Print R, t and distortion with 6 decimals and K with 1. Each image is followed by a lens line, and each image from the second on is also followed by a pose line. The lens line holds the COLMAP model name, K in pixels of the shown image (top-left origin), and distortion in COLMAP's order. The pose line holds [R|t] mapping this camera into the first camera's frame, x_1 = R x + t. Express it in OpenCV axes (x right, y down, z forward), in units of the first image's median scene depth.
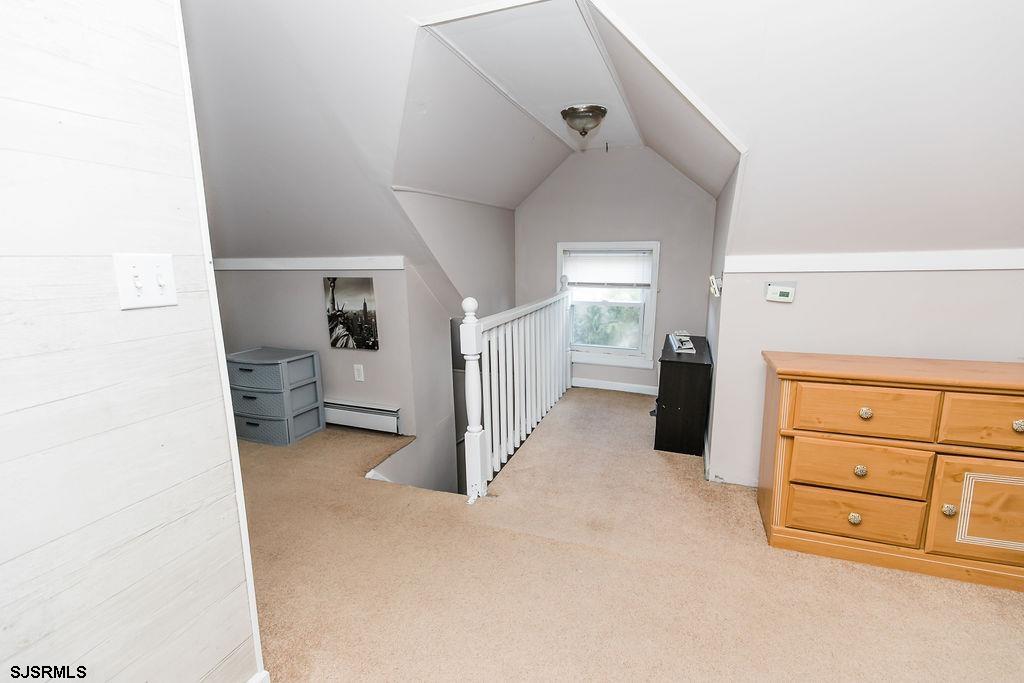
lens RADIAL K [[456.5, 0, 515.5], [0, 456.5, 345.0], [0, 0, 1]] dist [0.007735, -0.002730]
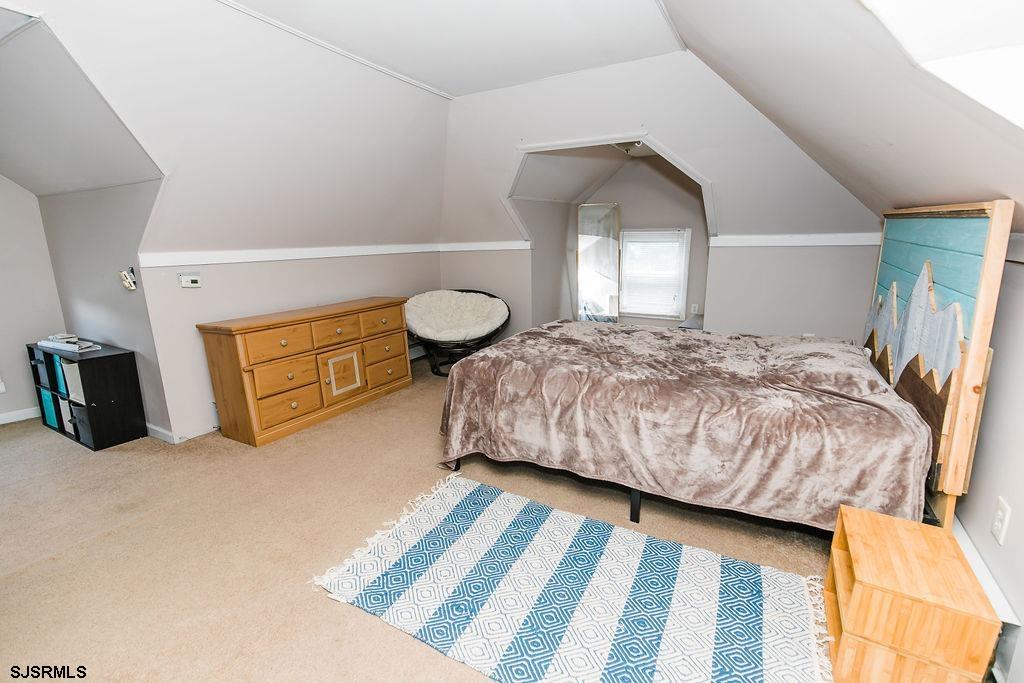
lens RADIAL K [[456.5, 0, 508.4], [0, 456.5, 340.0], [0, 0, 1]] dist [0.007735, -0.002730]
pose [[0.169457, -0.194015, 0.966252, -0.719412], [0.206730, 0.965616, 0.157632, 0.040032], [-0.963611, 0.173041, 0.203740, -0.154387]]
